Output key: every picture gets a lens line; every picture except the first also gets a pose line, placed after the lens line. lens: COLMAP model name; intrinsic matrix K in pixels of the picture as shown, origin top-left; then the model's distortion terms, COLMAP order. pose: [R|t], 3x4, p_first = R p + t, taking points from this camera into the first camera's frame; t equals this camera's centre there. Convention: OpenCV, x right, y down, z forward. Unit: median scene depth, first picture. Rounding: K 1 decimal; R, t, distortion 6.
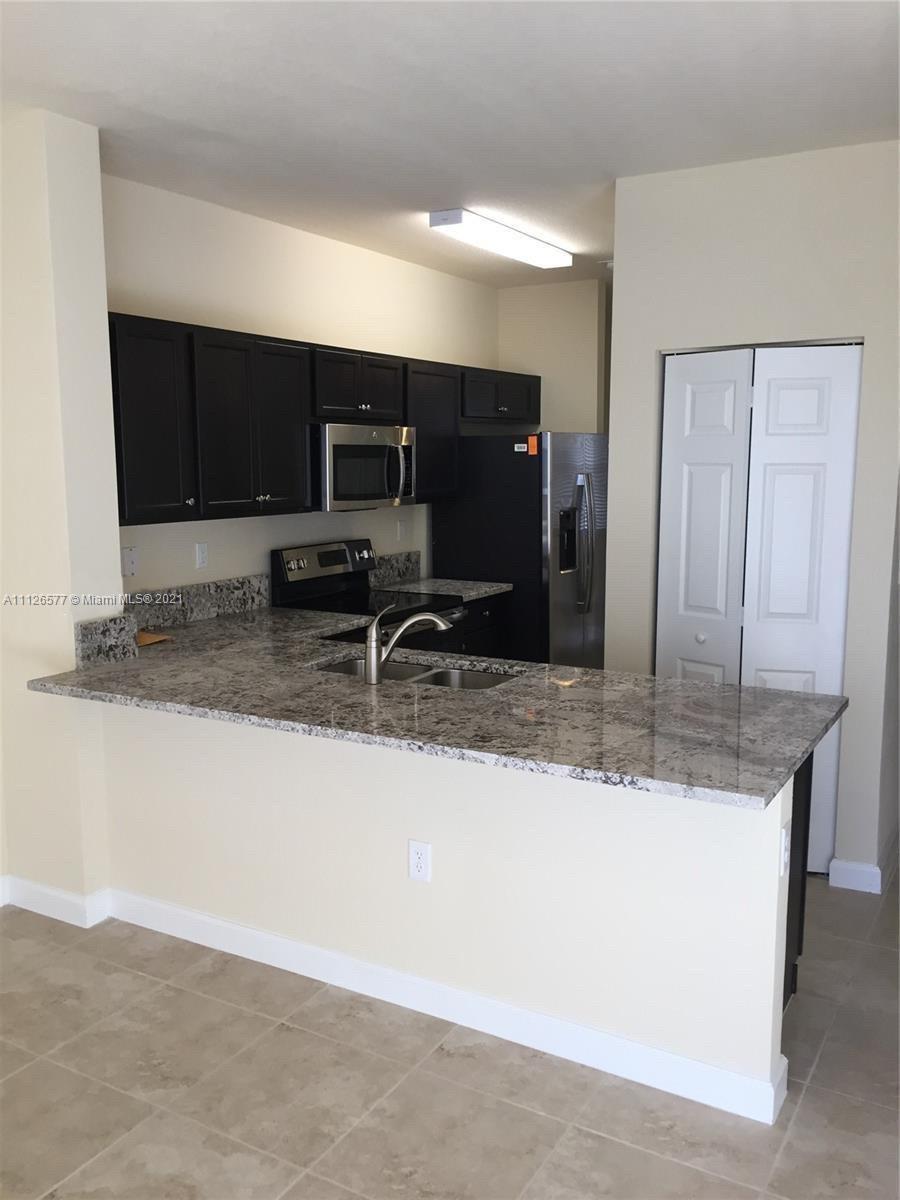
lens RADIAL K [[1030.9, 0, 448.5], [0, 1030.9, 598.7], [0, 0, 1]] dist [0.015736, -0.009170]
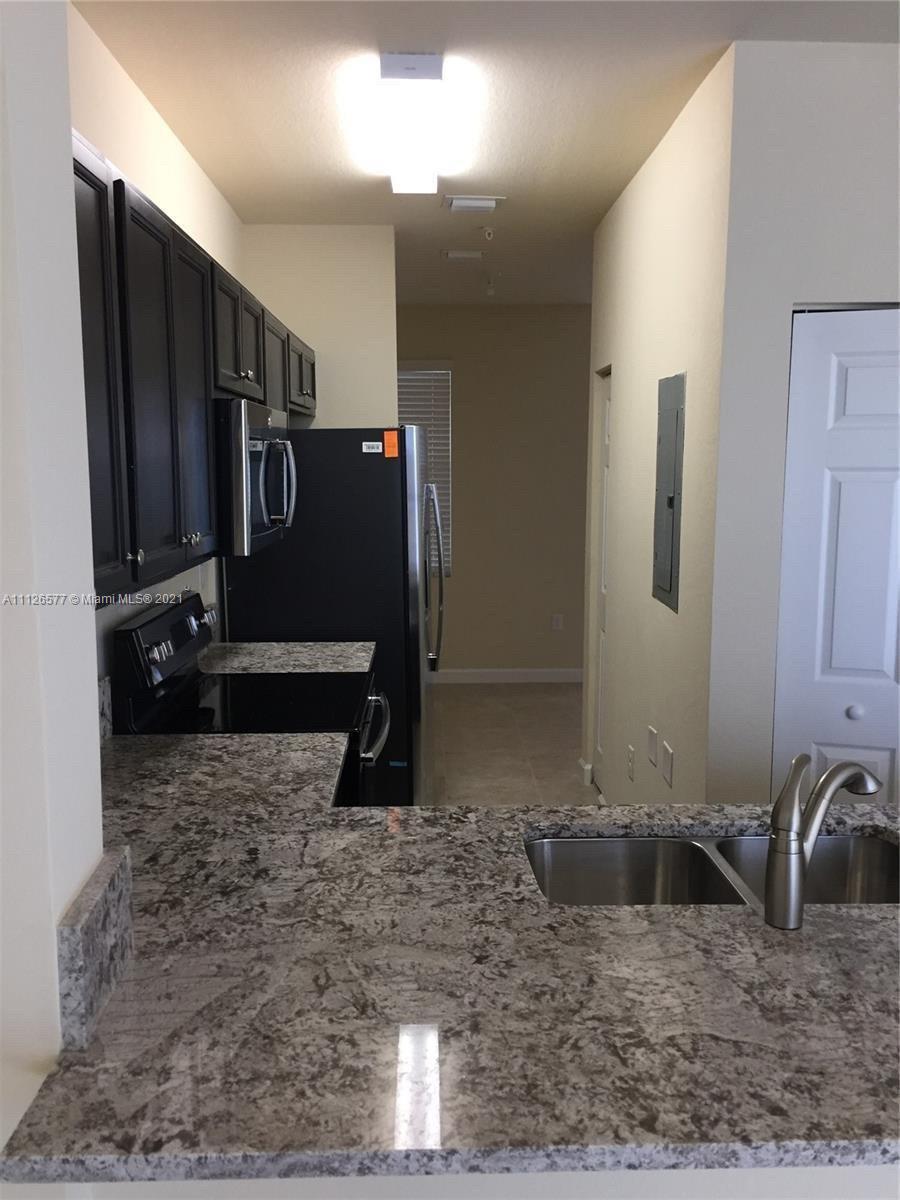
lens RADIAL K [[1030.9, 0, 450.2], [0, 1030.9, 605.3], [0, 0, 1]] dist [0.015736, -0.009170]
pose [[0.856130, -0.071415, 0.511802, -0.356201], [0.071184, 0.997261, 0.020079, -0.070251], [-0.511834, 0.019242, 0.858869, 0.528424]]
